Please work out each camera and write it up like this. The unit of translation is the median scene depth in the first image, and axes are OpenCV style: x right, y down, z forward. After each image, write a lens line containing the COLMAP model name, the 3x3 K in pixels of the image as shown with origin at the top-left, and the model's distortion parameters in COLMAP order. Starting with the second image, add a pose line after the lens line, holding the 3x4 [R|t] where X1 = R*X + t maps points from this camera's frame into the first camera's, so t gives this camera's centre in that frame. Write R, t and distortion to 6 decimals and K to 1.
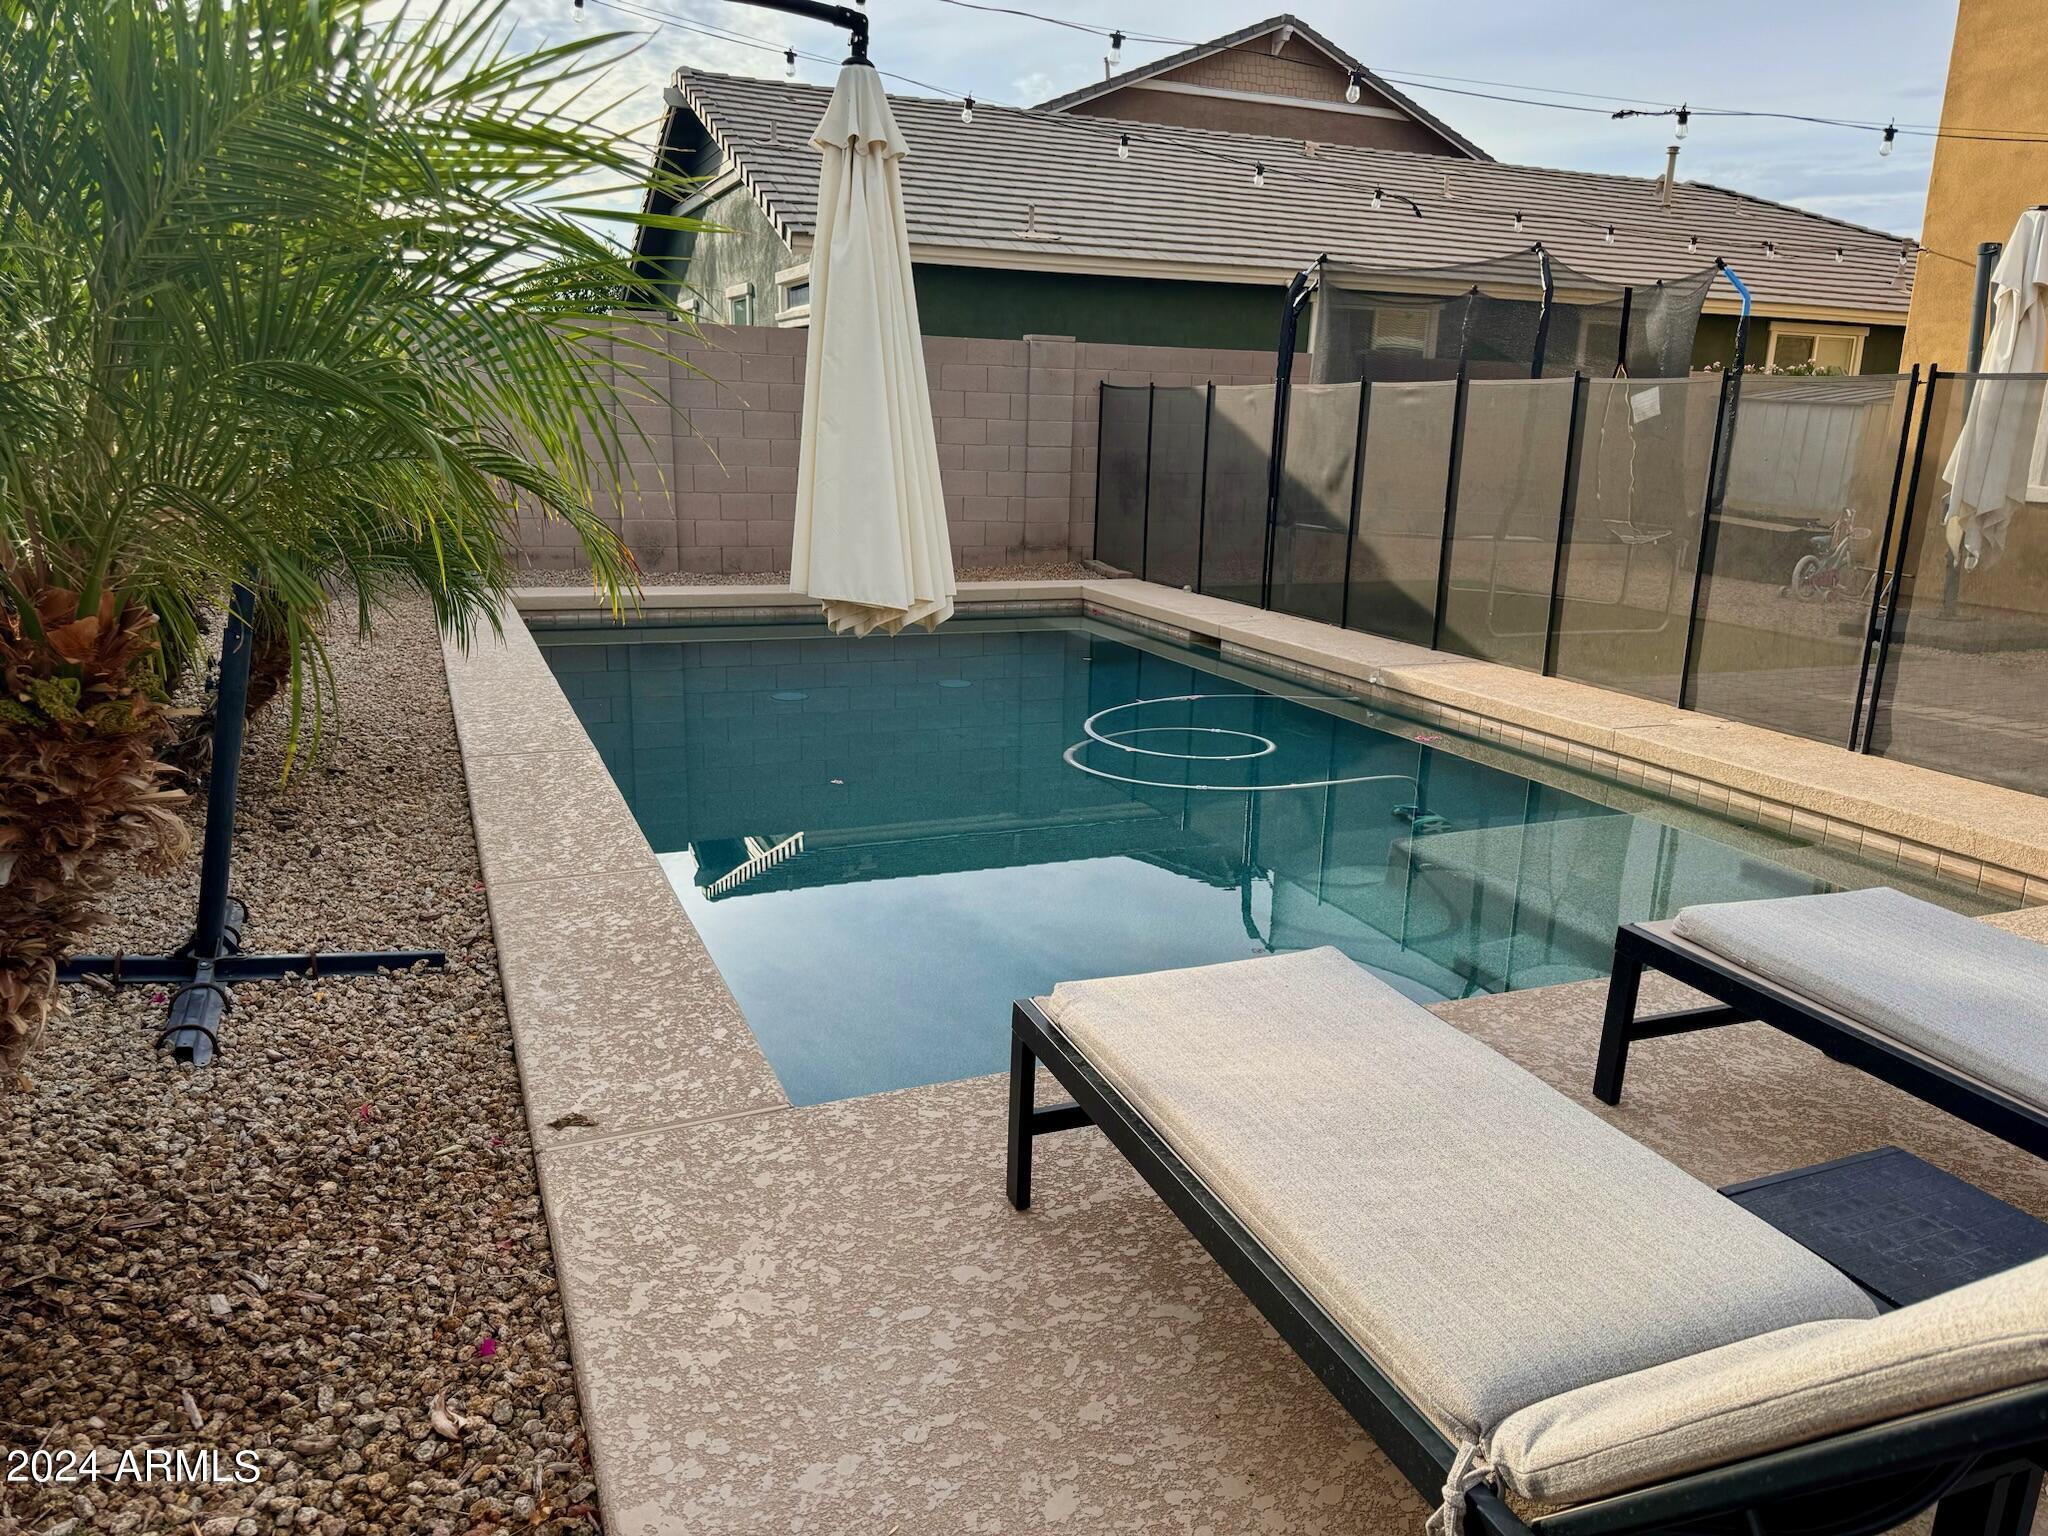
lens RADIAL K [[1445.8, 0, 1041.5], [0, 1445.8, 767.4], [0, 0, 1]] dist [0.068071, -0.075361]
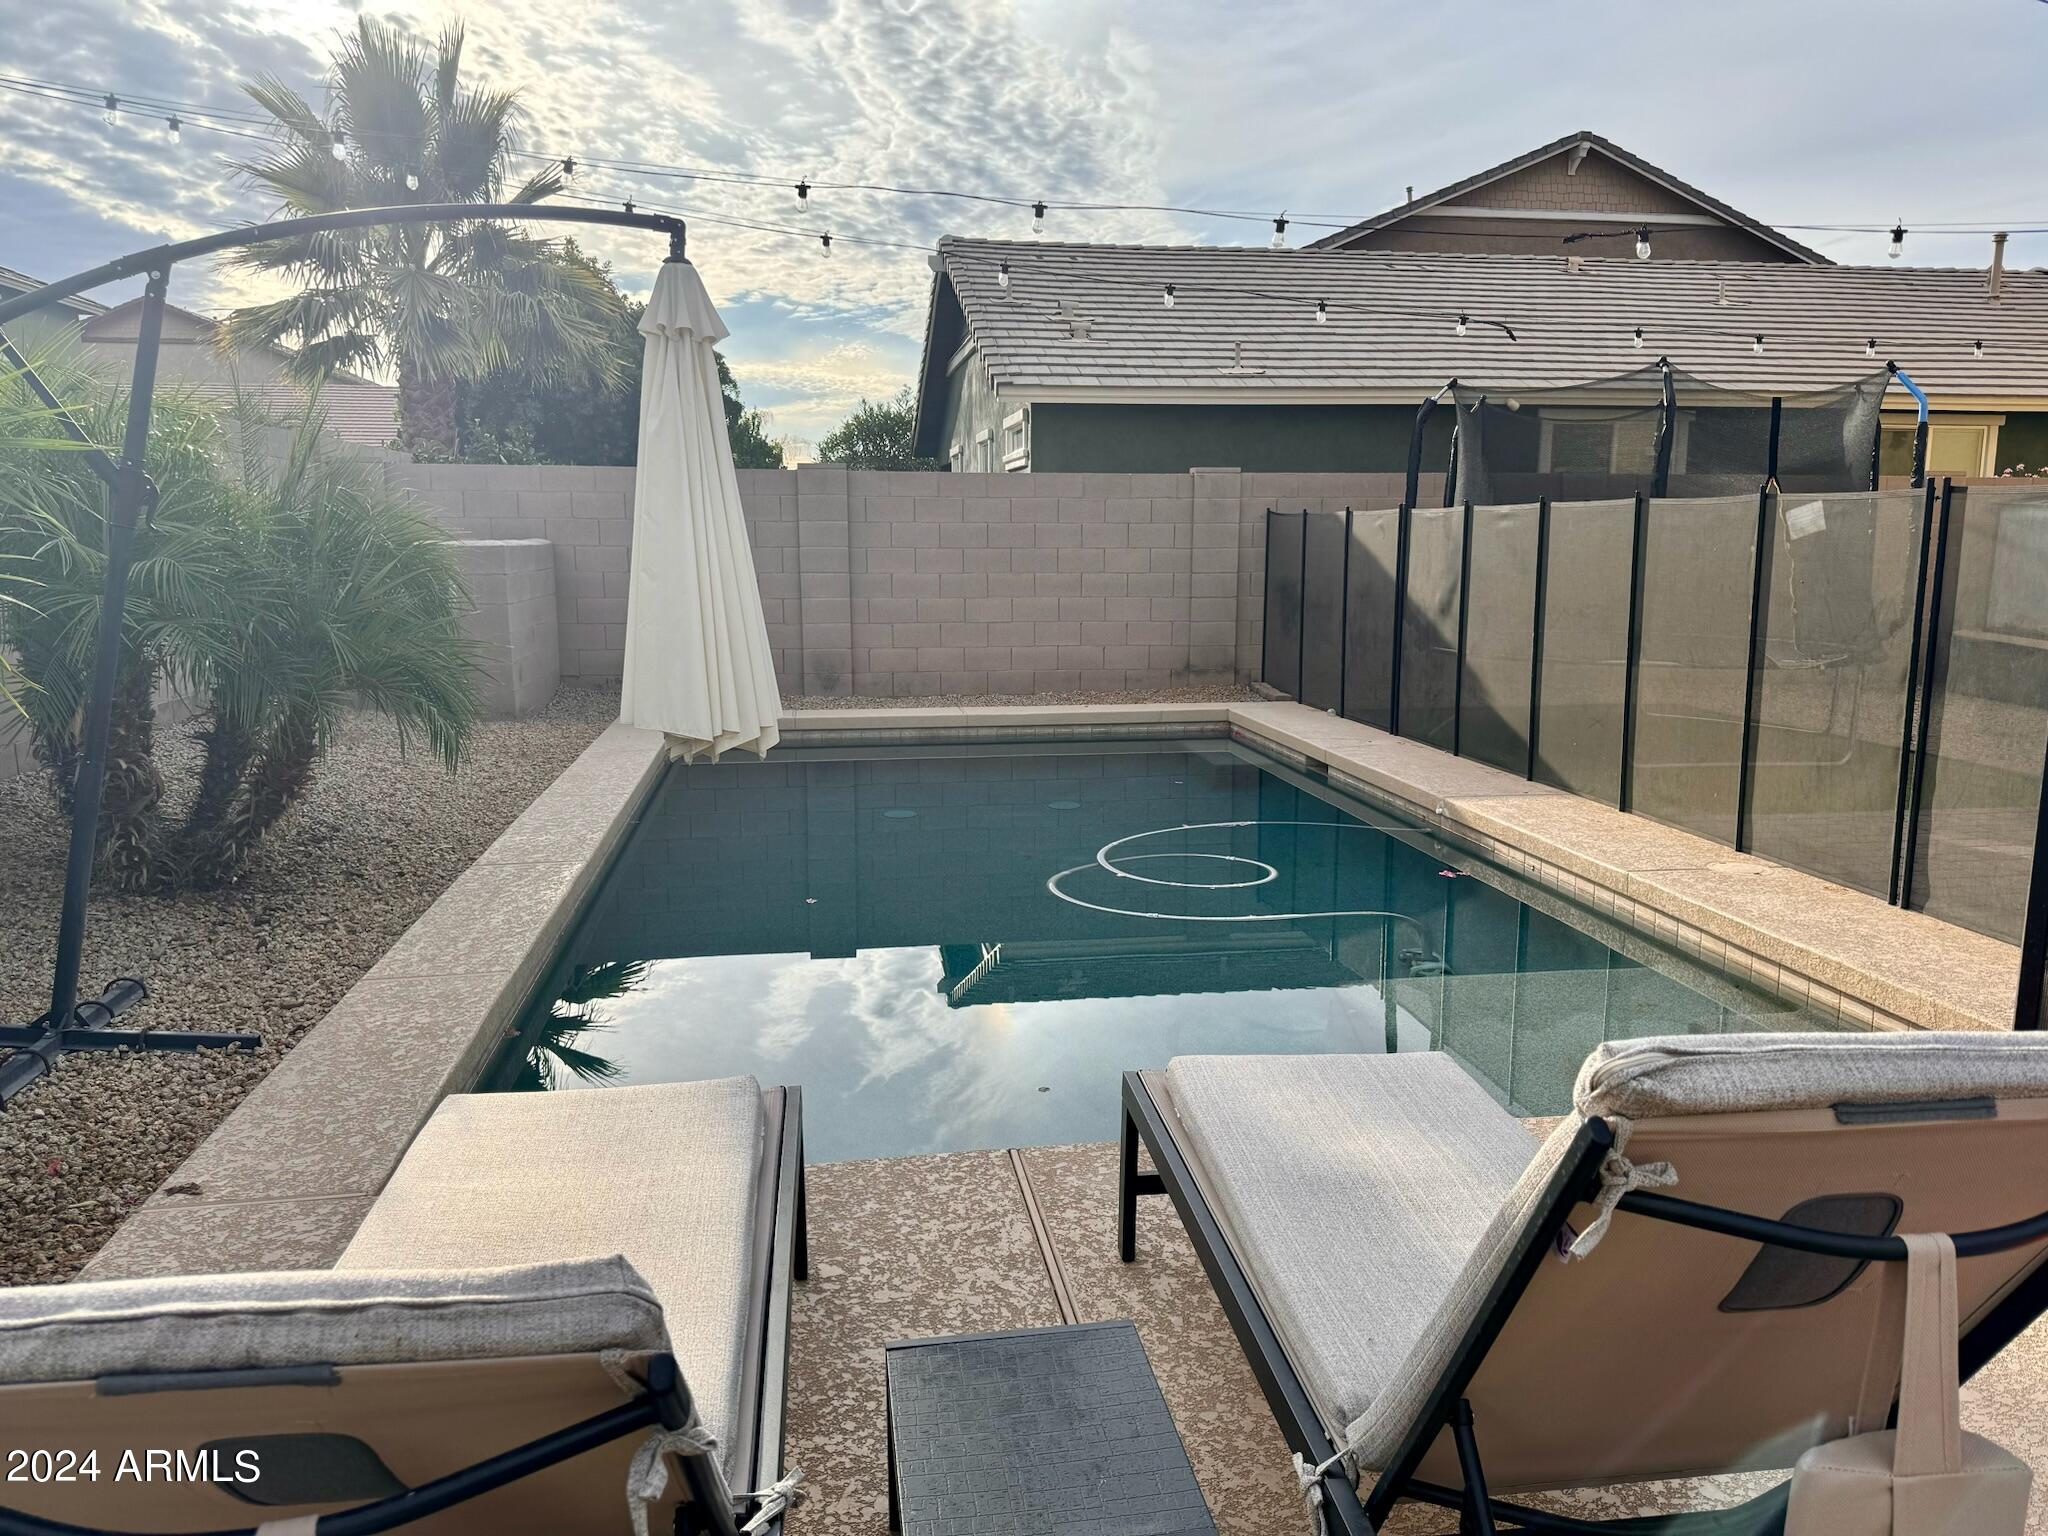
lens RADIAL K [[1445.8, 0, 1078.3], [0, 1445.8, 752.4], [0, 0, 1]] dist [0.068071, -0.075361]
pose [[0.969357, 0.011419, -0.245393, 0.205648], [-0.033255, 0.995824, -0.085027, -0.008055], [0.243397, 0.090582, 0.965688, 0.008968]]
